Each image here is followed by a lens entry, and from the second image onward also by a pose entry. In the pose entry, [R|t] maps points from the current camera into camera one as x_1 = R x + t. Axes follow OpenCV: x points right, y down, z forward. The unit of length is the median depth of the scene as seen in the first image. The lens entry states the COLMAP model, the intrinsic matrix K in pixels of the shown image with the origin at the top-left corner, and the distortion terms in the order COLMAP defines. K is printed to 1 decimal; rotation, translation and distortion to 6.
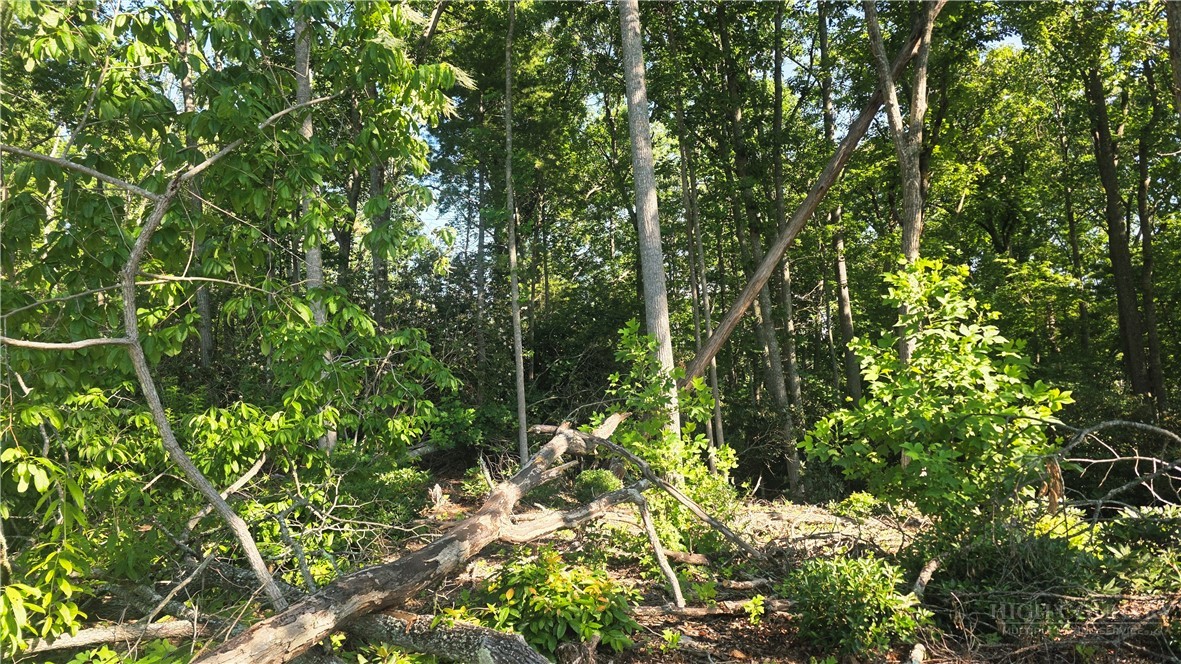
lens RADIAL K [[777.5, 0, 597.2], [0, 777.5, 324.2], [0, 0, 1]] dist [0.056284, -0.059803]
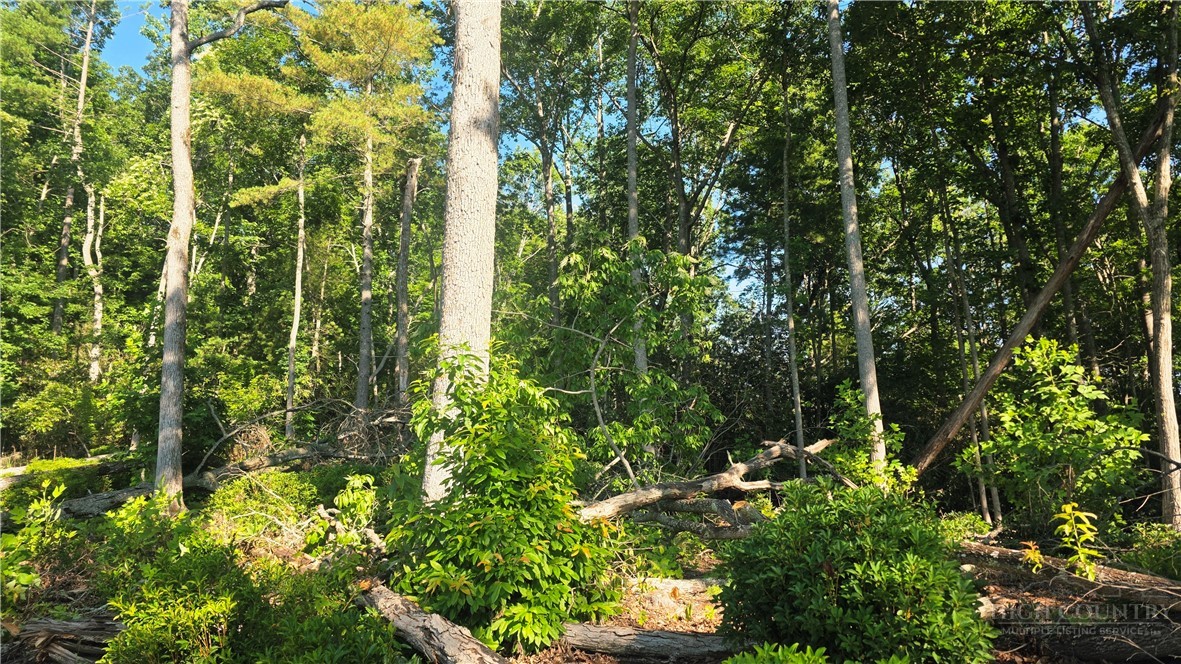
lens RADIAL K [[777.5, 0, 597.2], [0, 777.5, 324.2], [0, 0, 1]] dist [0.056284, -0.059803]
pose [[0.923668, -0.023143, -0.382495, 0.206239], [-0.001782, 0.997904, -0.064682, -0.016170], [0.383191, 0.060427, 0.921691, -0.656319]]
